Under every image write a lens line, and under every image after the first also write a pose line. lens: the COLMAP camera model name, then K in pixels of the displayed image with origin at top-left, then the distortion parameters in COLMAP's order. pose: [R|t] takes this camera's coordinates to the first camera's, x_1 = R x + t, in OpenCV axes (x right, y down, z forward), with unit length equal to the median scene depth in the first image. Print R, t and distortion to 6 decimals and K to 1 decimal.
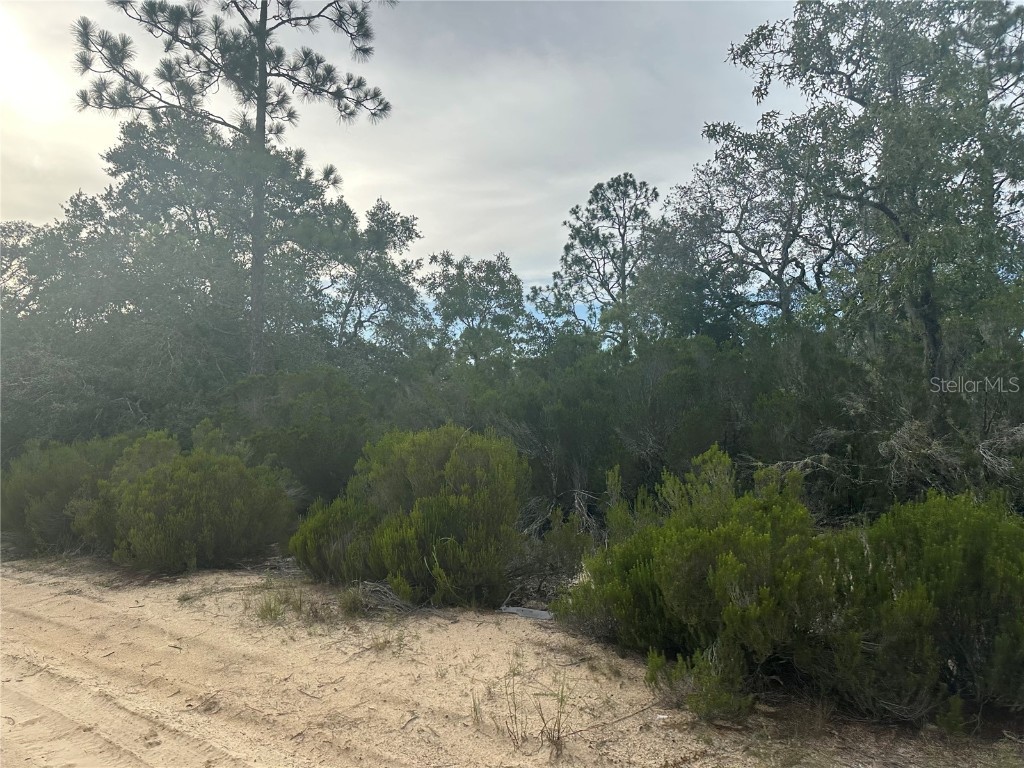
lens RADIAL K [[720.7, 0, 512.0], [0, 720.7, 384.0], [0, 0, 1]] dist [0.057785, -0.065285]
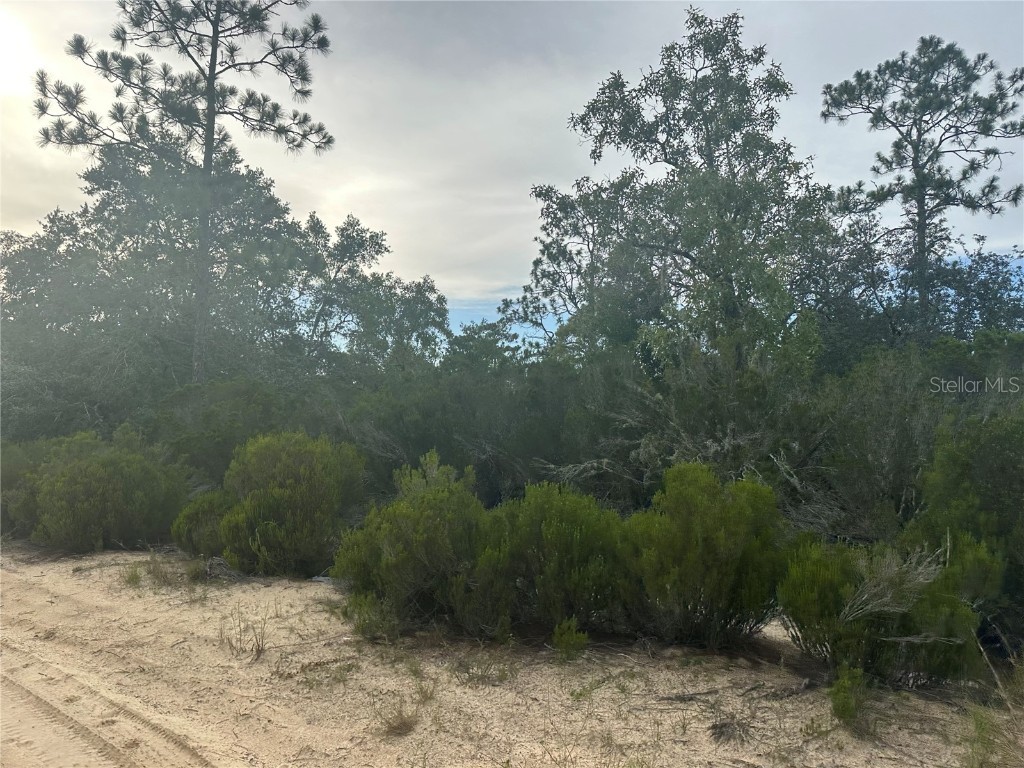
lens RADIAL K [[720.7, 0, 512.0], [0, 720.7, 384.0], [0, 0, 1]] dist [0.057785, -0.065285]
pose [[0.999858, 0.016194, -0.004714, 0.093124], [-0.016236, 0.999827, -0.009075, -0.006563], [0.004566, 0.009150, 0.999948, -0.075933]]
